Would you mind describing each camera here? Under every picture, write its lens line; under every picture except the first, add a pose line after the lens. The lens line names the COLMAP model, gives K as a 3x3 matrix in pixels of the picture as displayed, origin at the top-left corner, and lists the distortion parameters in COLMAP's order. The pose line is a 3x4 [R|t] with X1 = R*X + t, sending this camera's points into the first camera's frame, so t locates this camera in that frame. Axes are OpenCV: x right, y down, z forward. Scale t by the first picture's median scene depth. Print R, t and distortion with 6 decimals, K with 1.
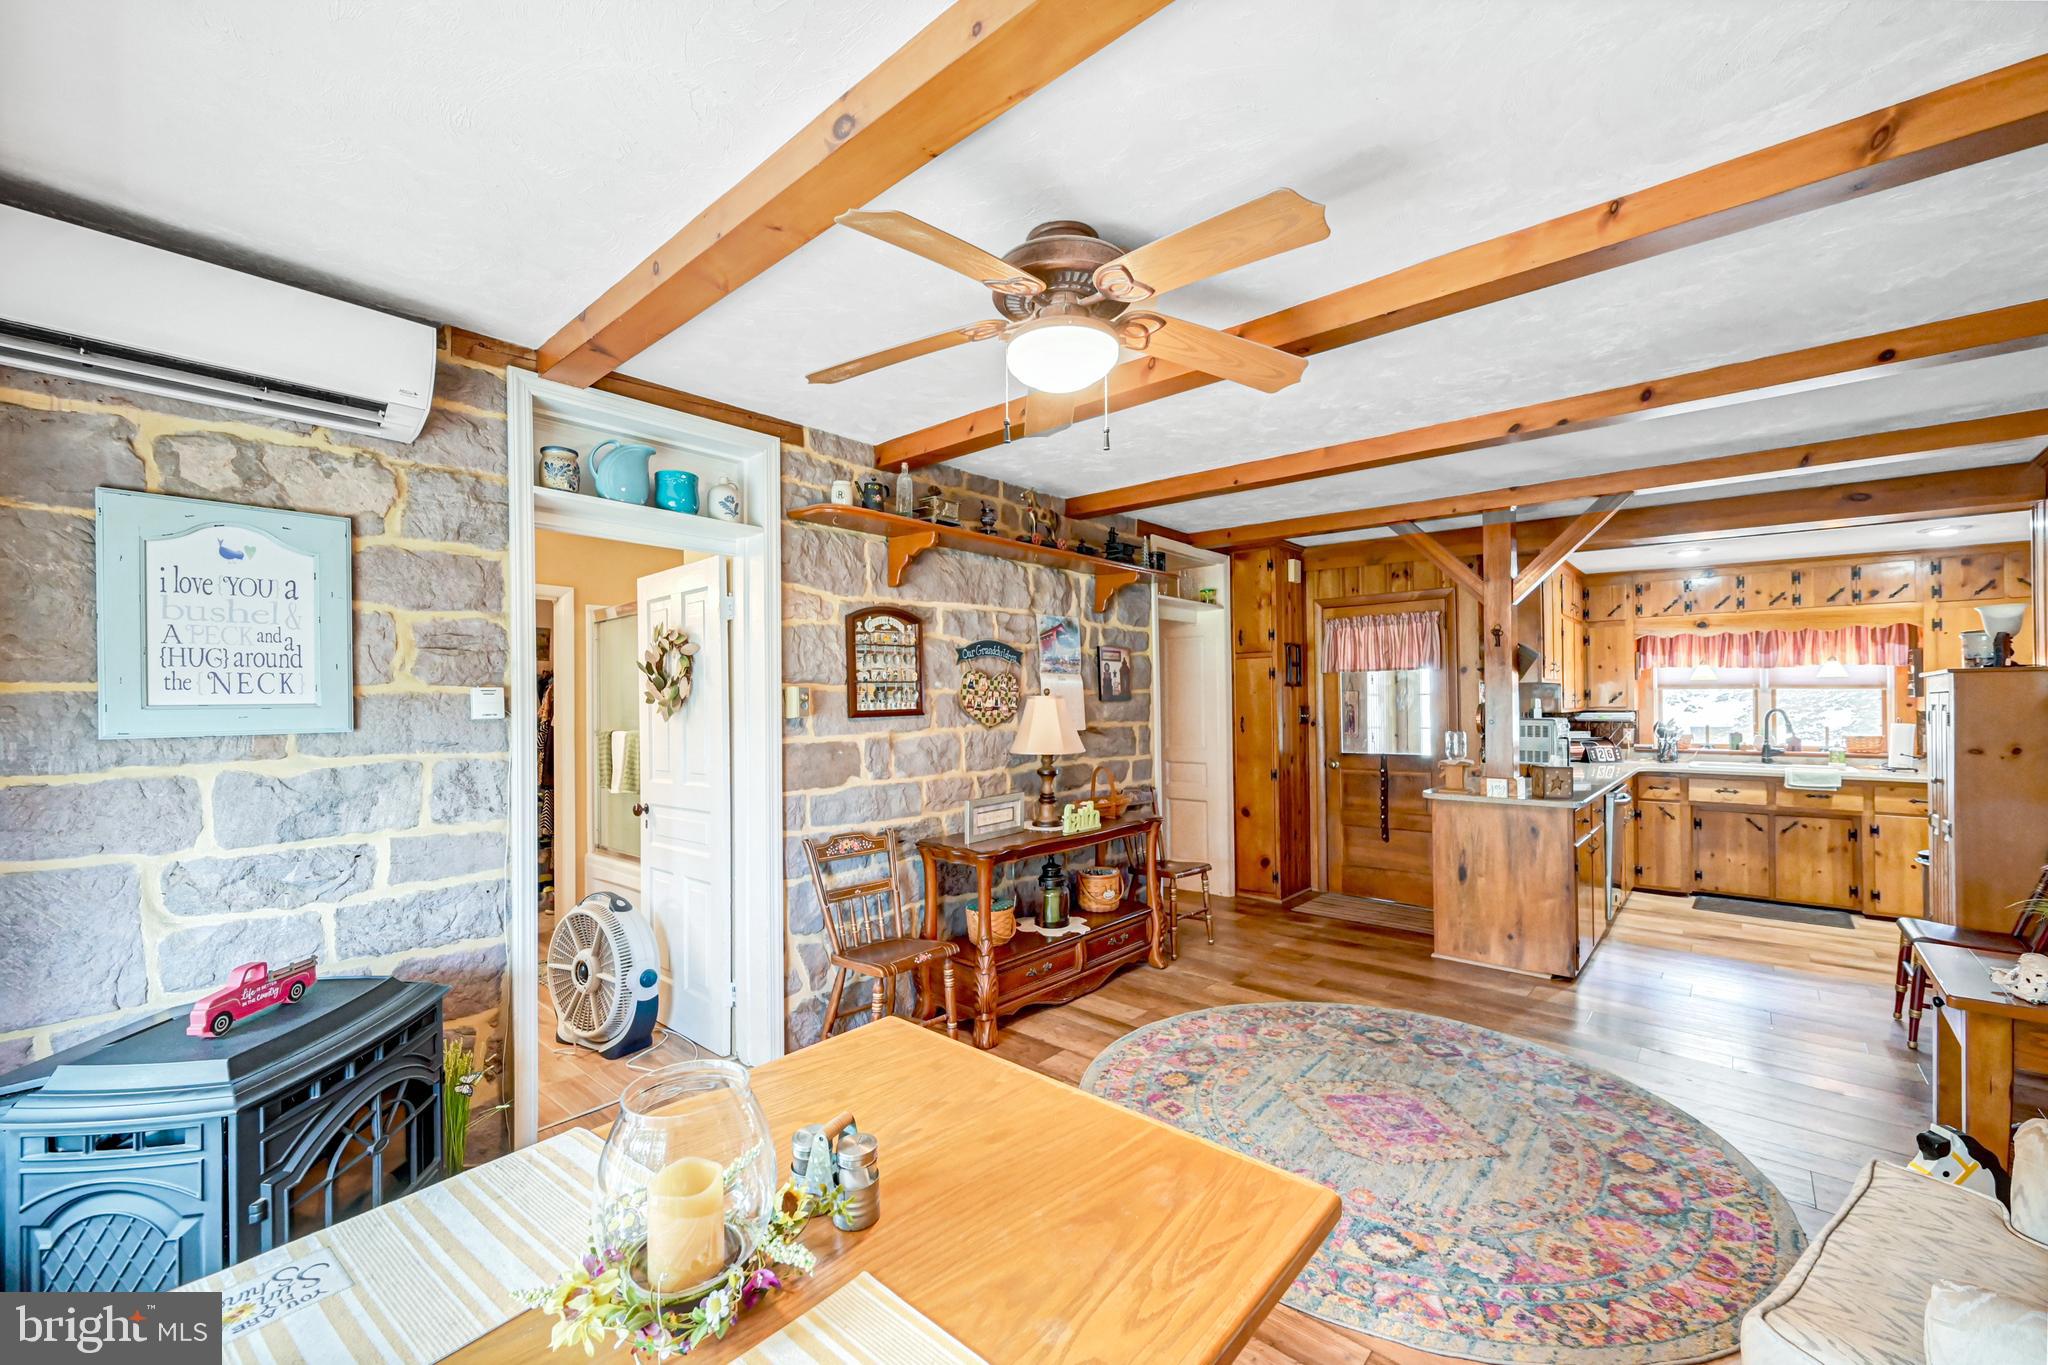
lens RADIAL K [[820.6, 0, 1018.3], [0, 820.6, 699.8], [0, 0, 1]] dist [-0.008324, -0.000476]
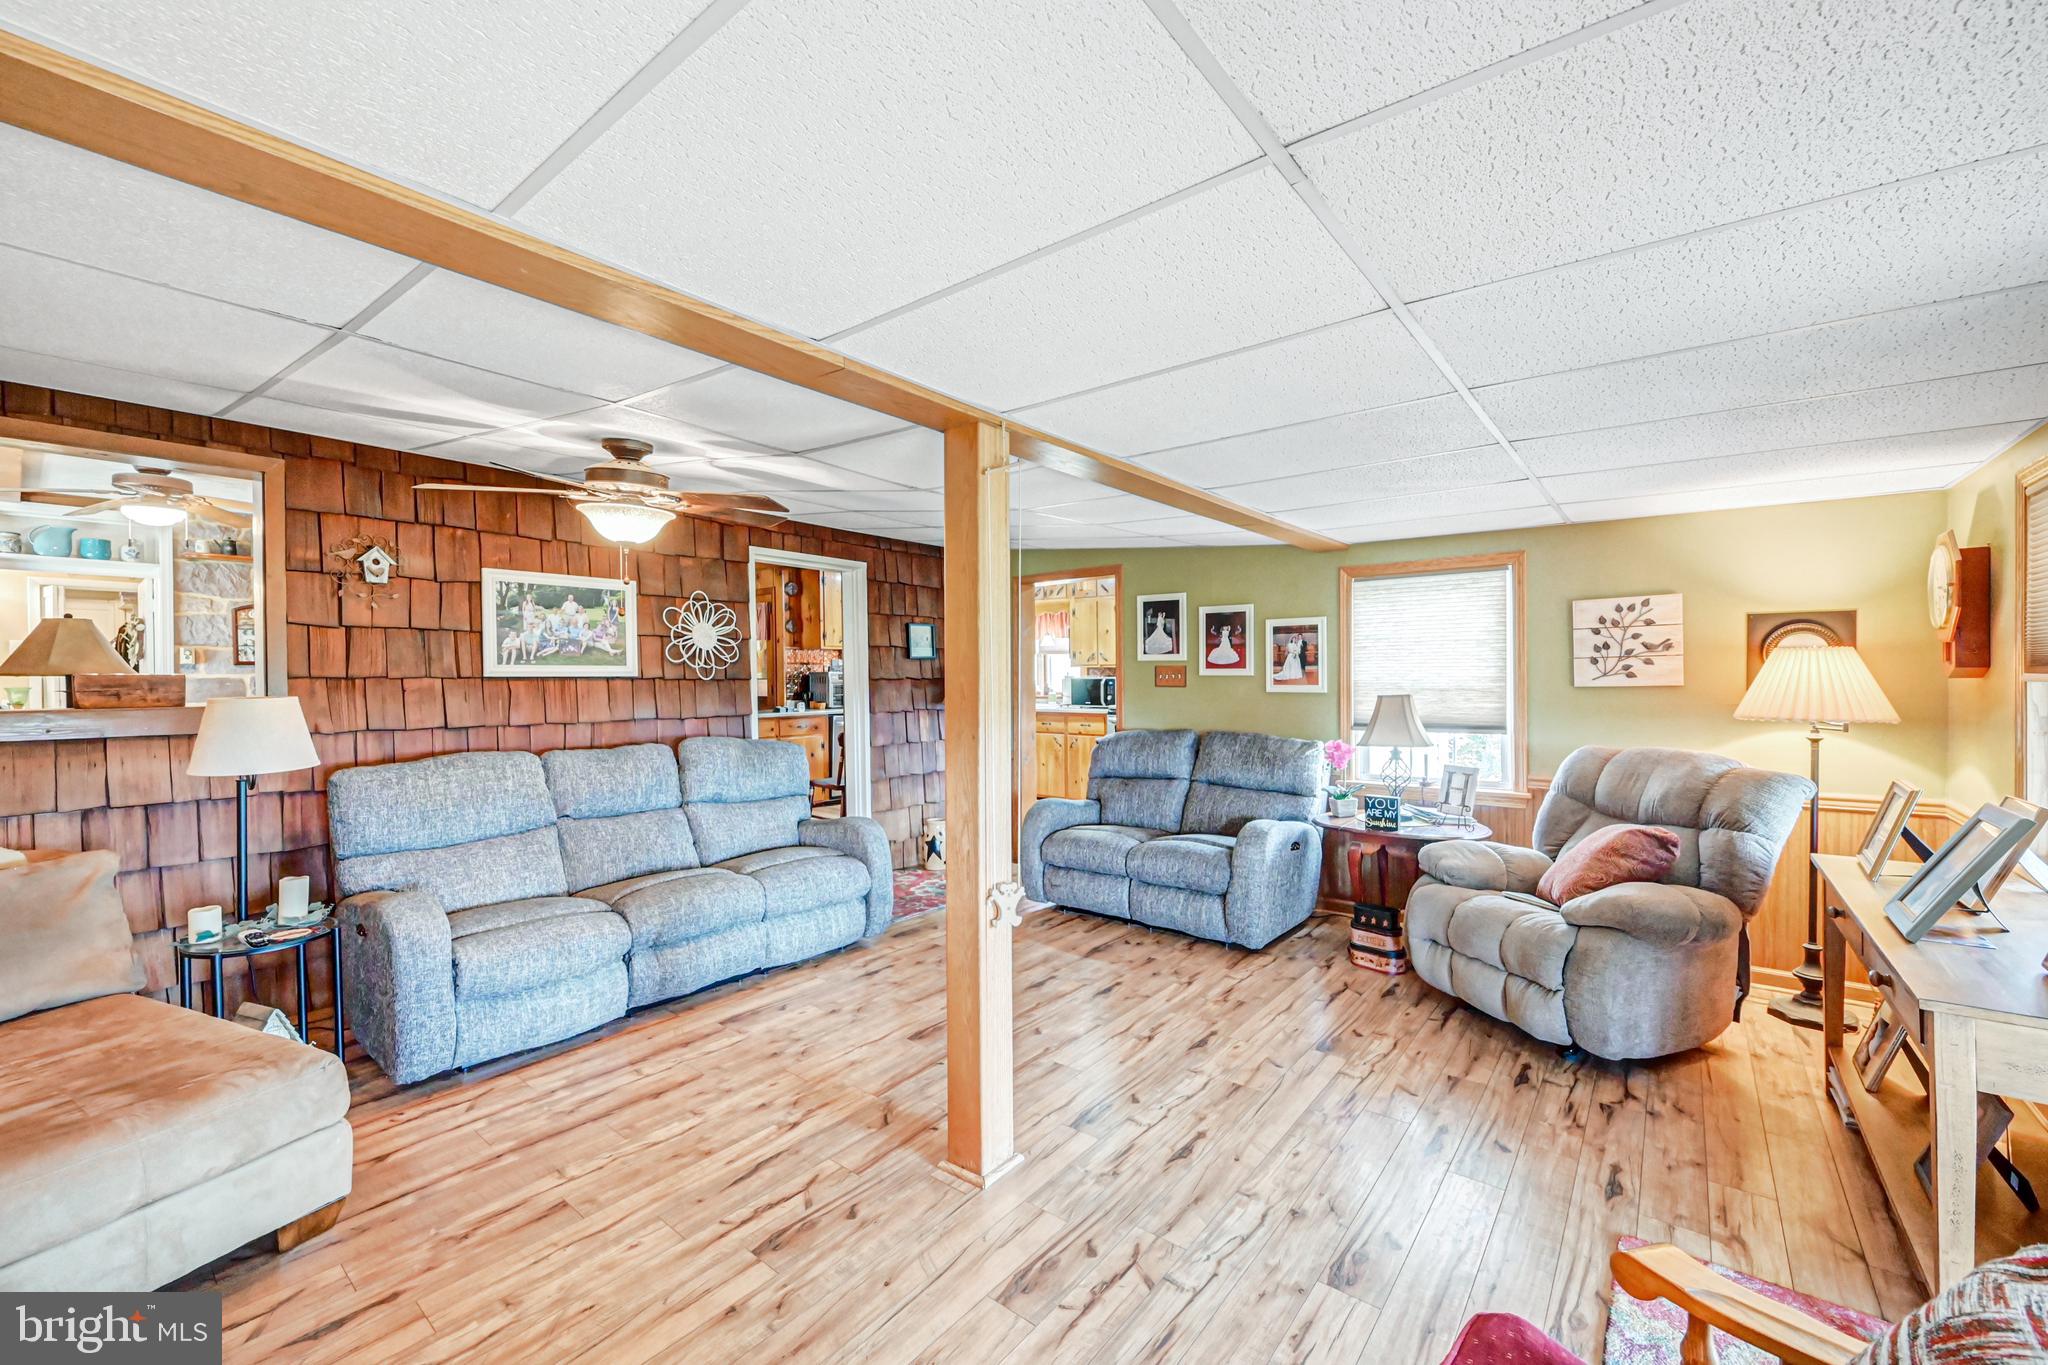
lens RADIAL K [[820.6, 0, 1024.7], [0, 820.6, 675.8], [0, 0, 1]] dist [-0.008324, -0.000476]
pose [[0.998499, 0.000023, 0.054776, 0.883649], [-0.000268, 0.999990, 0.004458, 0.022593], [-0.054775, -0.004466, 0.998489, -0.554017]]
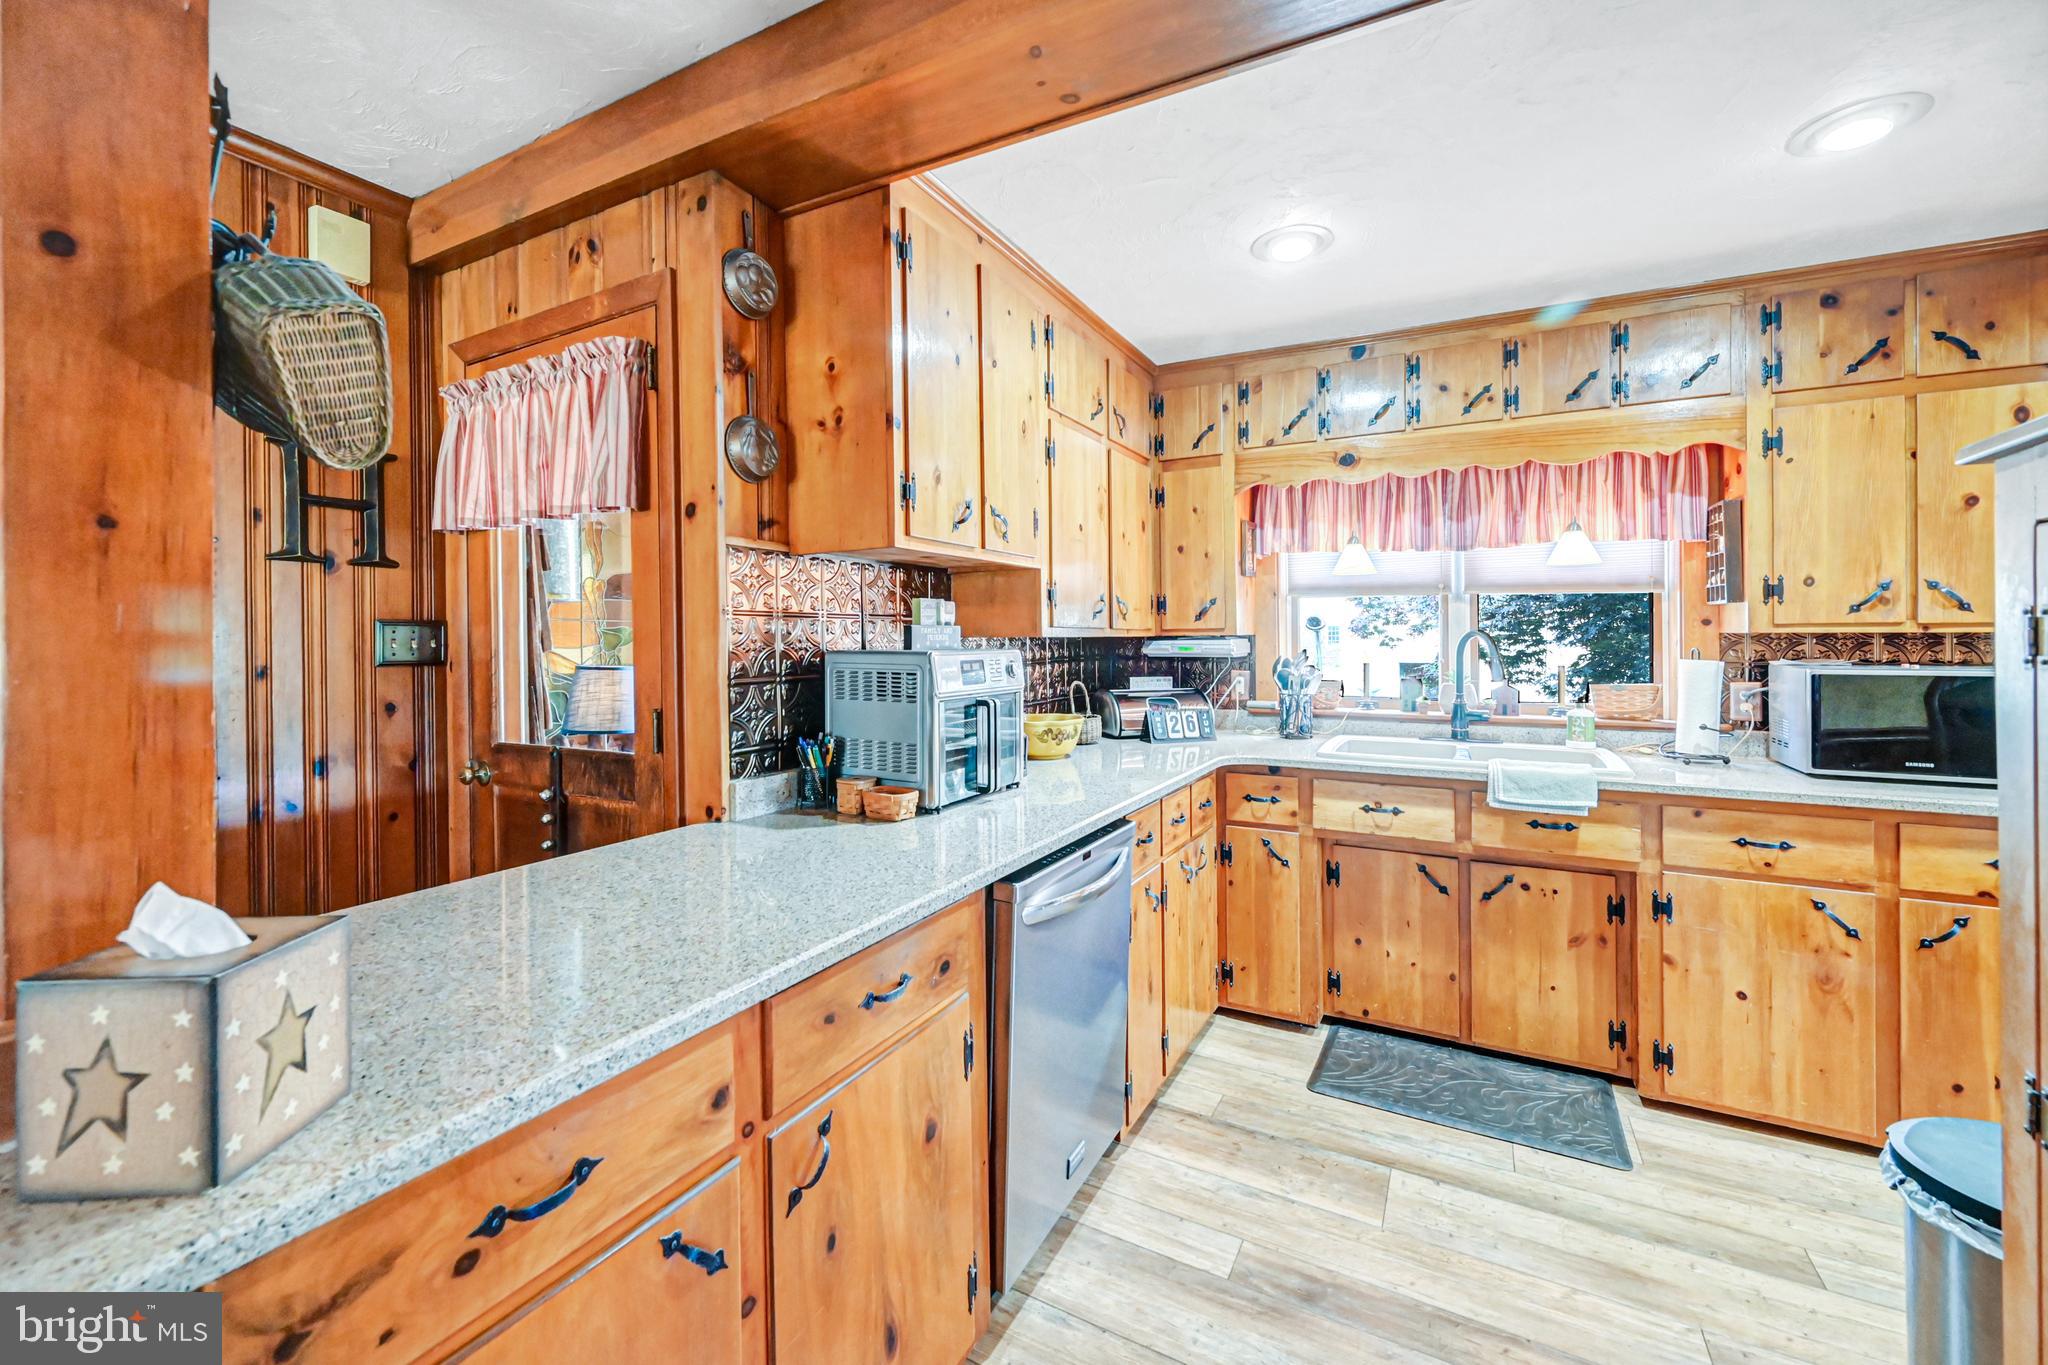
lens RADIAL K [[820.6, 0, 1031.2], [0, 820.6, 637.5], [0, 0, 1]] dist [-0.008324, -0.000476]
pose [[0.972950, 0.002684, 0.230998, 0.576810], [-0.002643, 0.999996, -0.000486, 0.016635], [-0.230999, -0.000137, 0.972954, 0.603724]]
